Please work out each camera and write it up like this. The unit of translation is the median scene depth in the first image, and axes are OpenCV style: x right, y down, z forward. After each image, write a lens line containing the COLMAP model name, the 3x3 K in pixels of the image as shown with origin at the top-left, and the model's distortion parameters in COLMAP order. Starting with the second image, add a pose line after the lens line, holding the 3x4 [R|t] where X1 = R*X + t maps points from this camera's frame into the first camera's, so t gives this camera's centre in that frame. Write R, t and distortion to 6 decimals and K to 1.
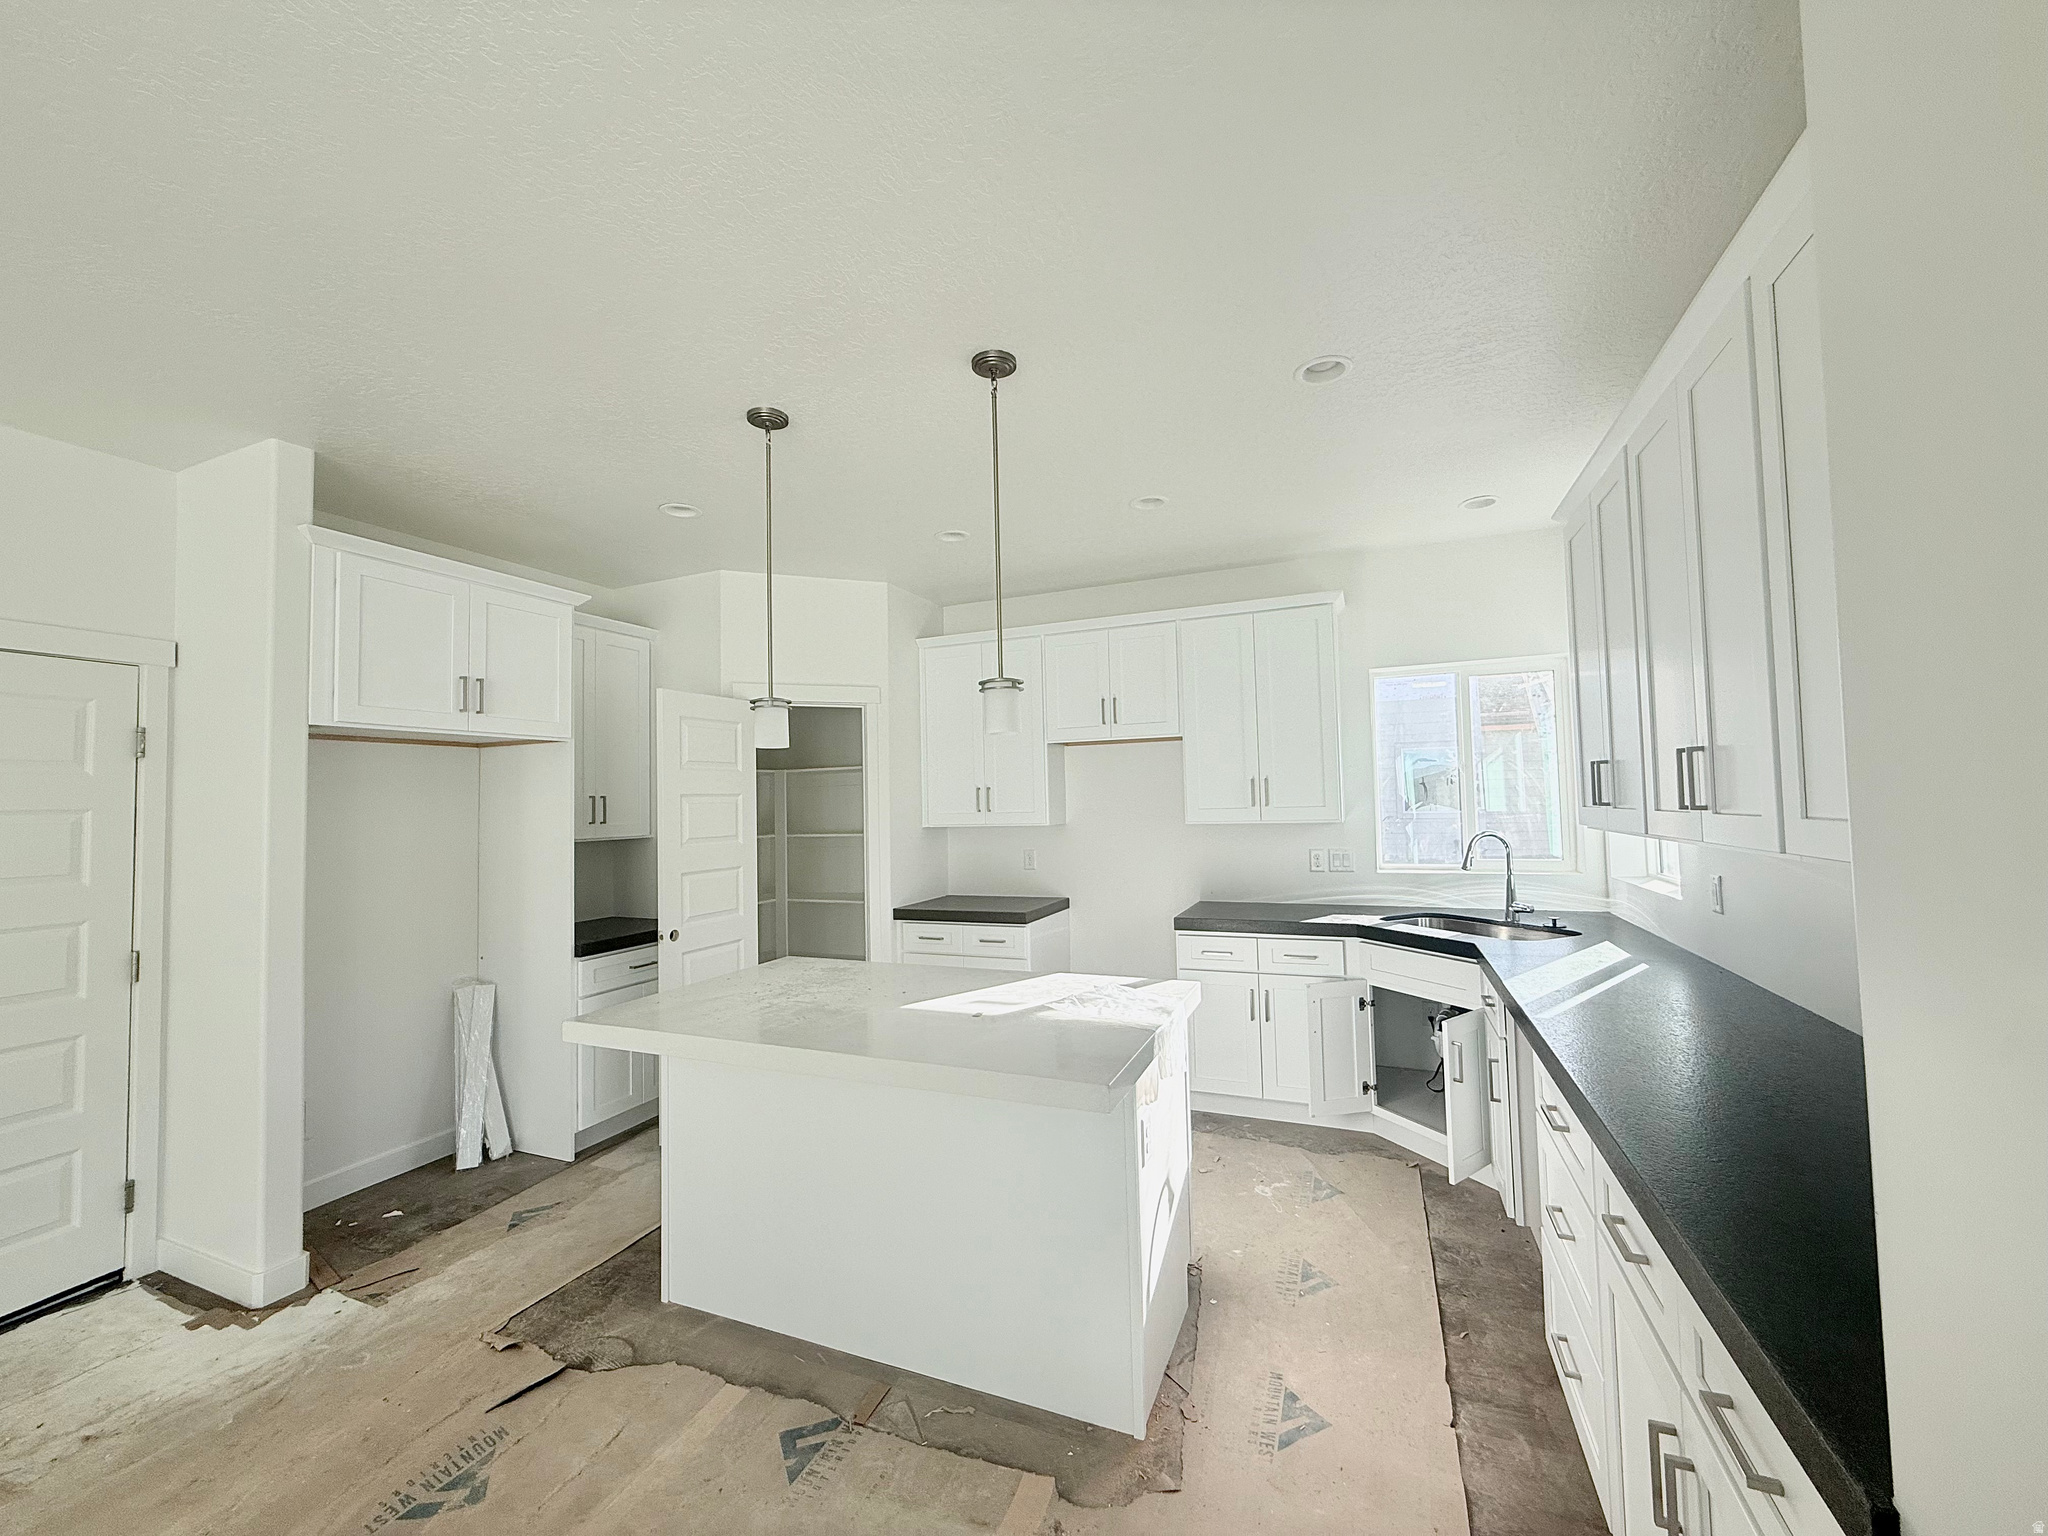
lens RADIAL K [[815.0, 0, 1024.0], [0, 815.0, 768.0], [0, 0, 1]] dist [0.000342, 0.000066]
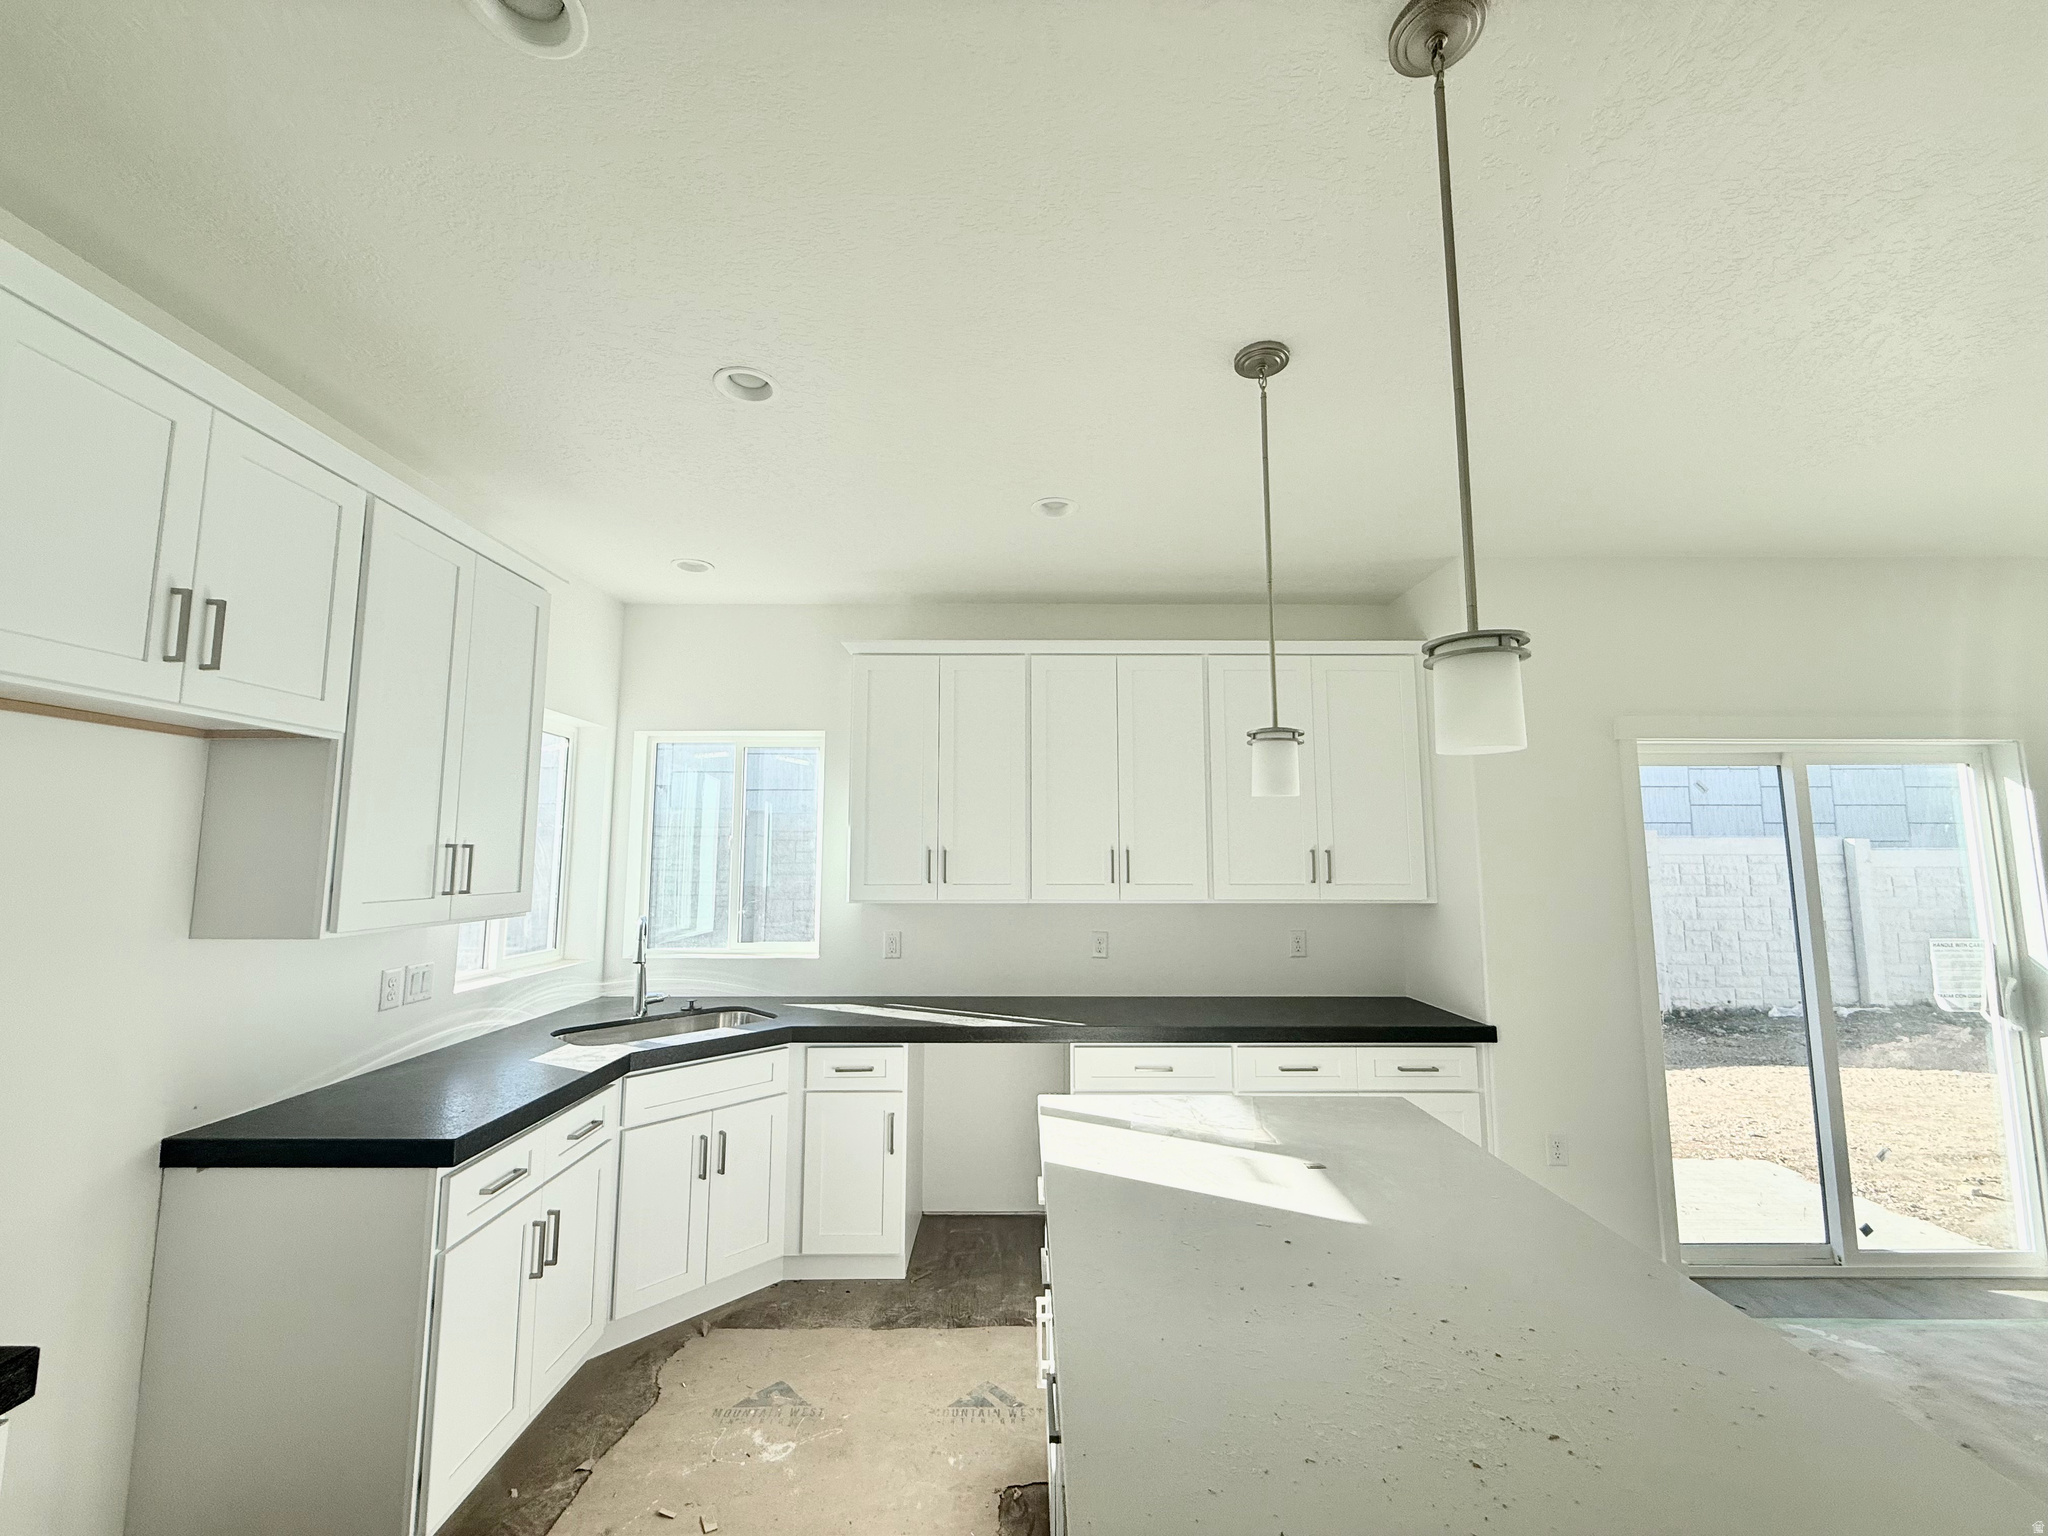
lens RADIAL K [[812.8, 0, 1022.4], [0, 812.8, 771.9], [0, 0, 1]] dist [-0.000112, 0.000254]
pose [[-0.390215, 0.122854, 0.912491, -0.478678], [-0.023588, 0.989399, -0.143296, 0.046353], [-0.920422, -0.077440, -0.383180, 1.117054]]
